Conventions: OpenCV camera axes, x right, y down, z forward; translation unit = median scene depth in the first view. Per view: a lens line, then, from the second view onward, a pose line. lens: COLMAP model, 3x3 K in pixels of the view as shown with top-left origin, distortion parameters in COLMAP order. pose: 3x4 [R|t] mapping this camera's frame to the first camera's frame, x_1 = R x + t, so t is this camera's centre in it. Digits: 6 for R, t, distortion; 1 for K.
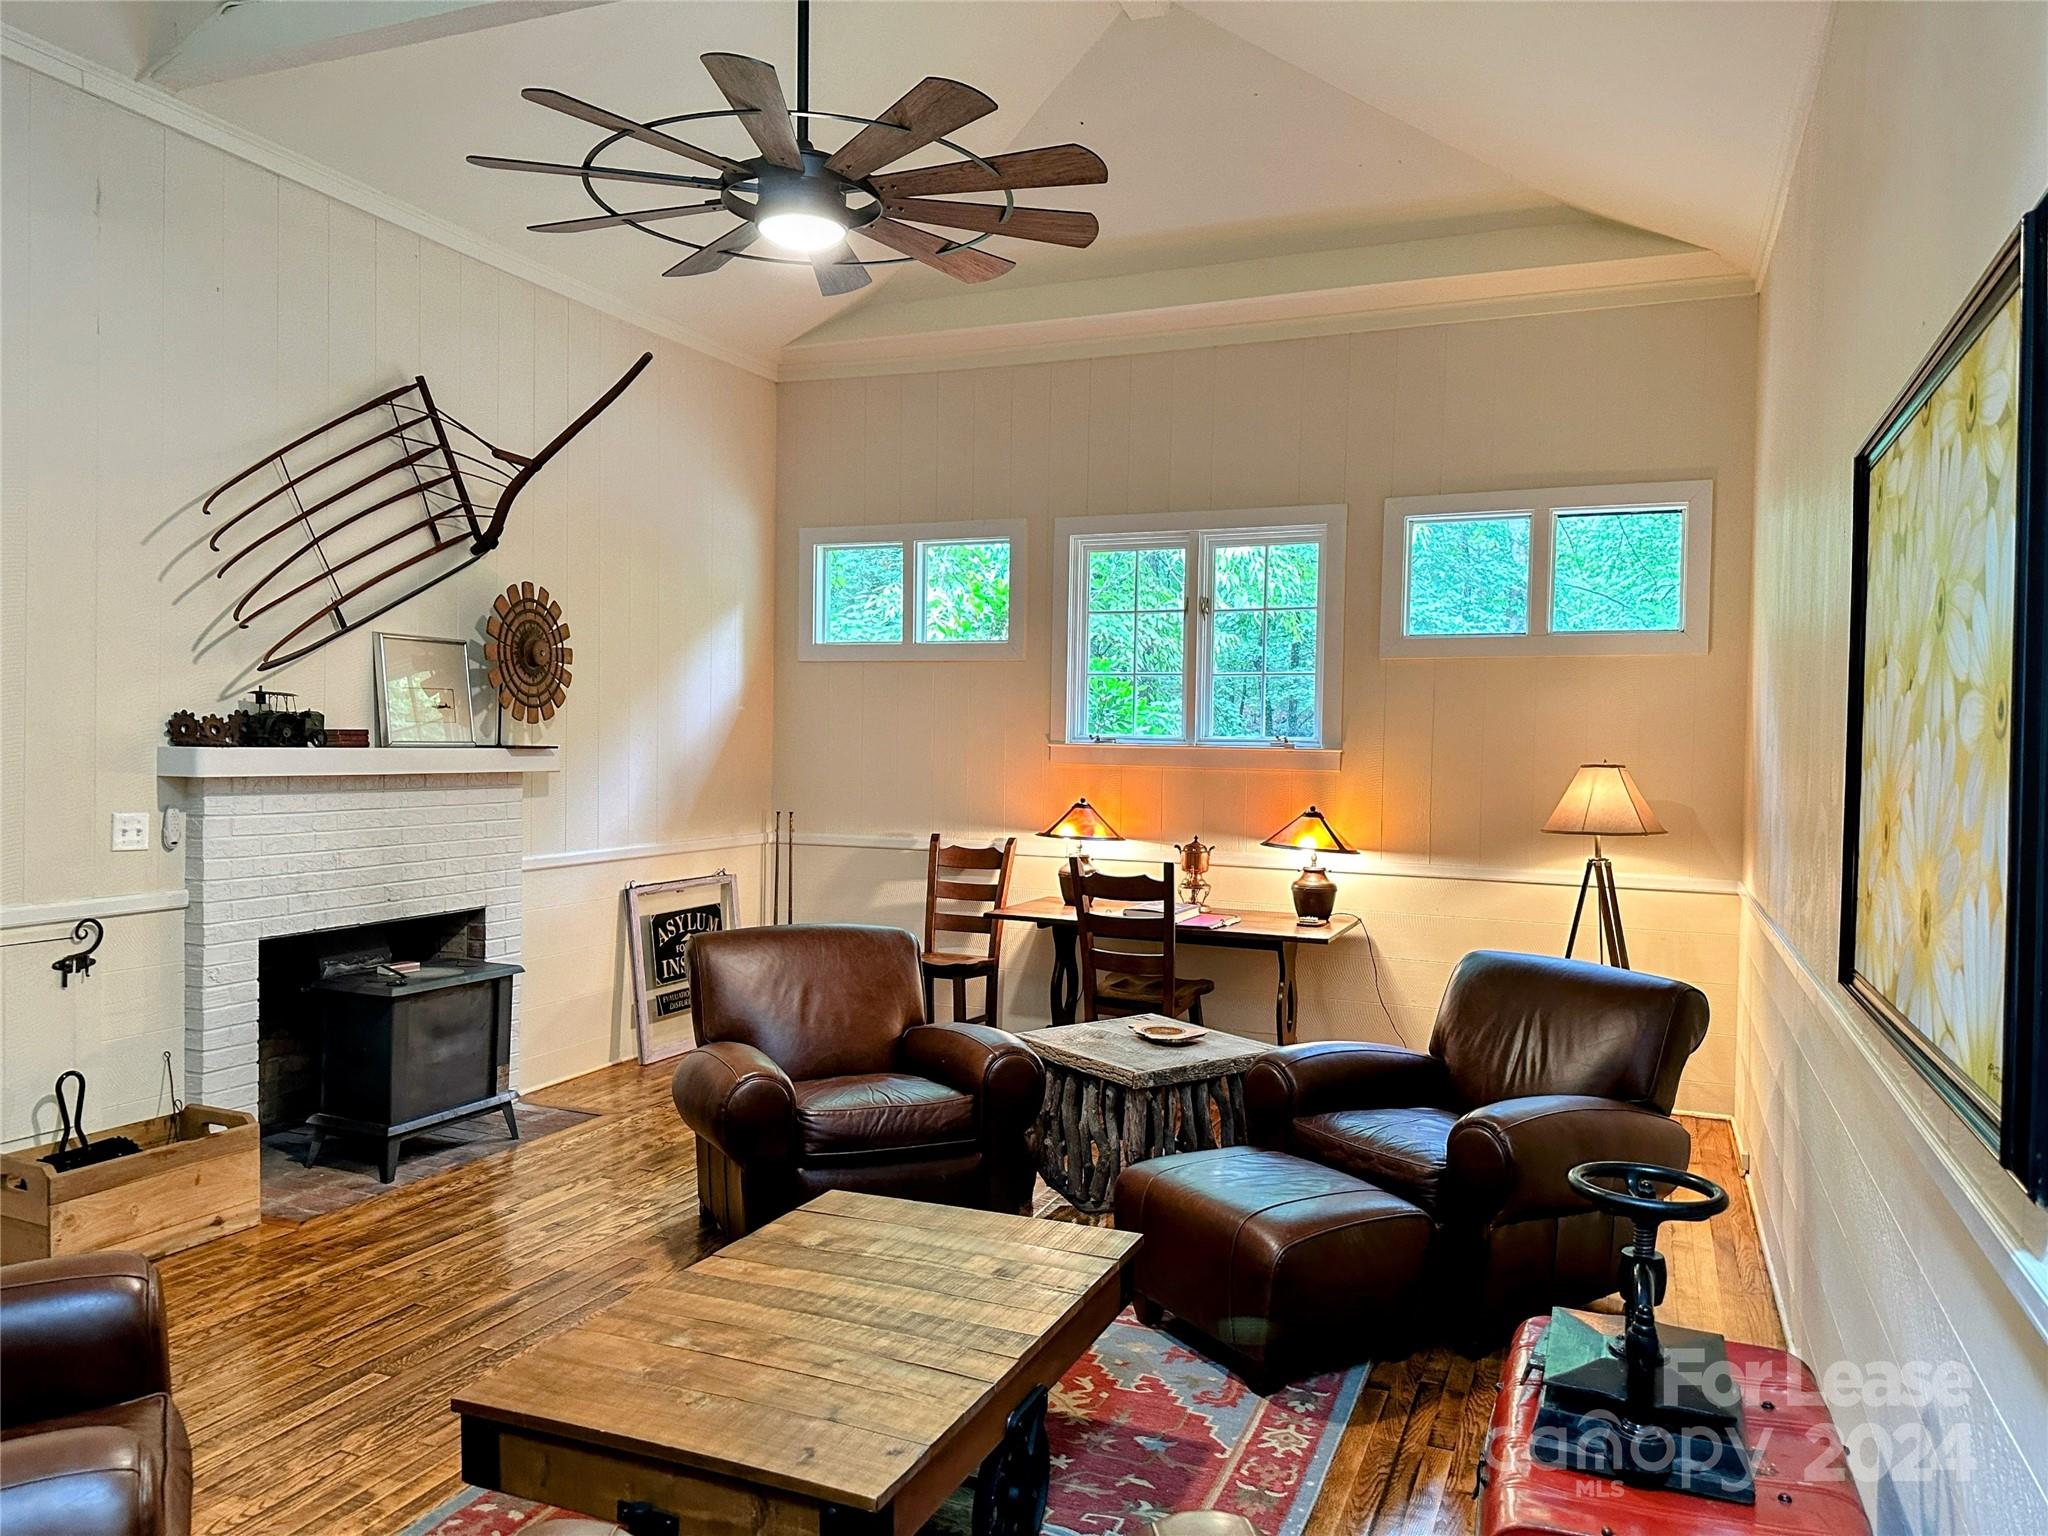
lens RADIAL K [[1449.0, 0, 1026.2], [0, 1449.0, 768.5], [0, 0, 1]] dist [0.003817, 0.001019]
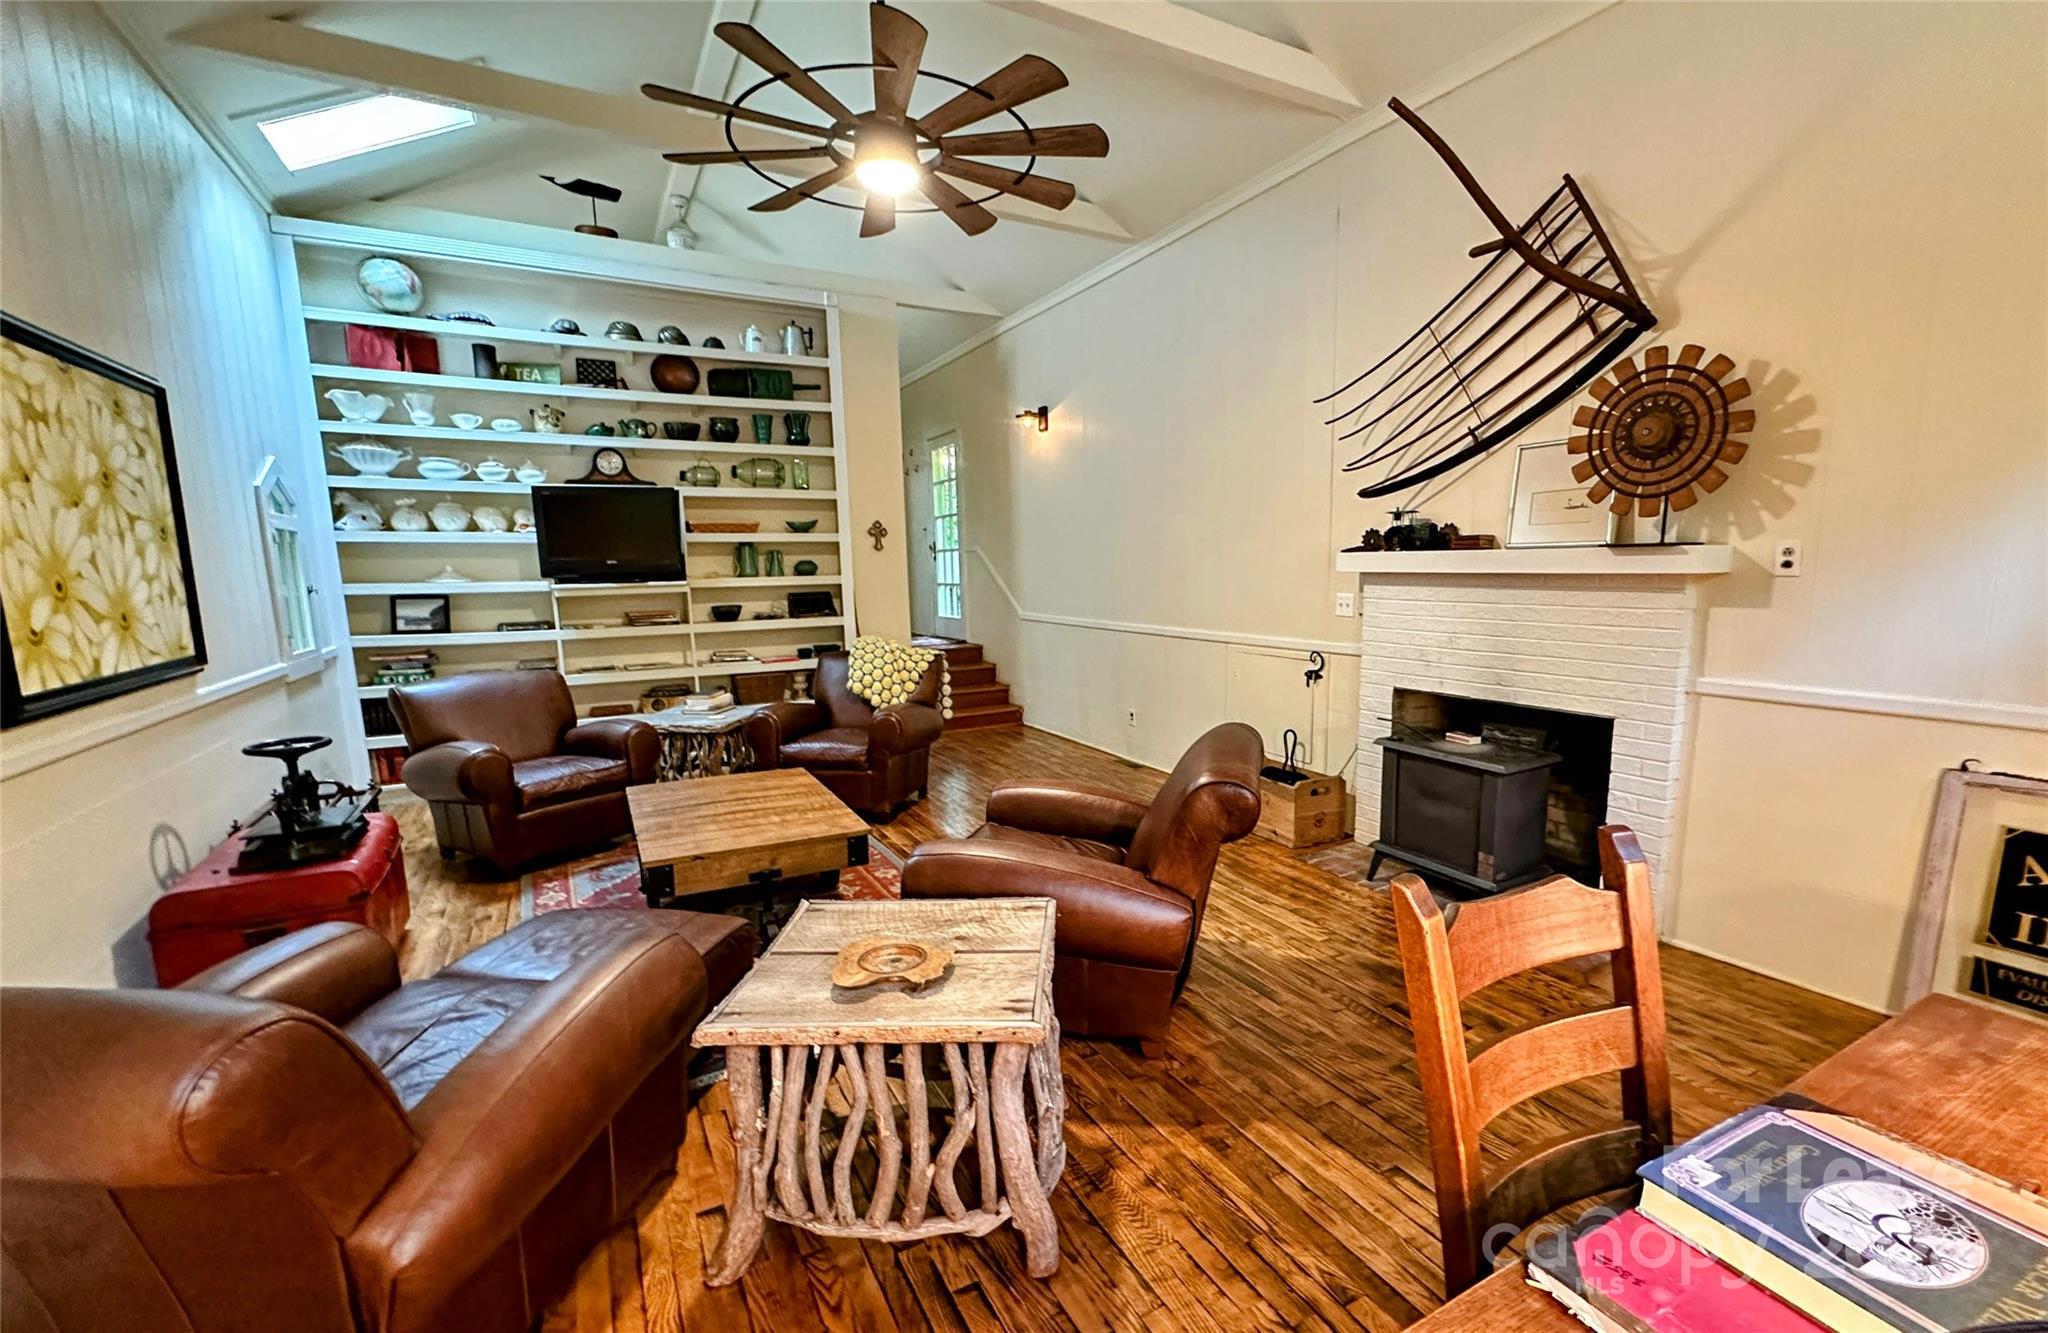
lens RADIAL K [[844.5, 0, 1024.0], [0, 844.5, 681.5], [0, 0, 1]] dist [-0.002353, -0.000190]
pose [[-0.629902, 0.104009, -0.769679, 0.326177], [-0.007849, 0.990090, 0.140218, -0.001645], [0.776635, 0.094364, -0.622843, 1.183135]]
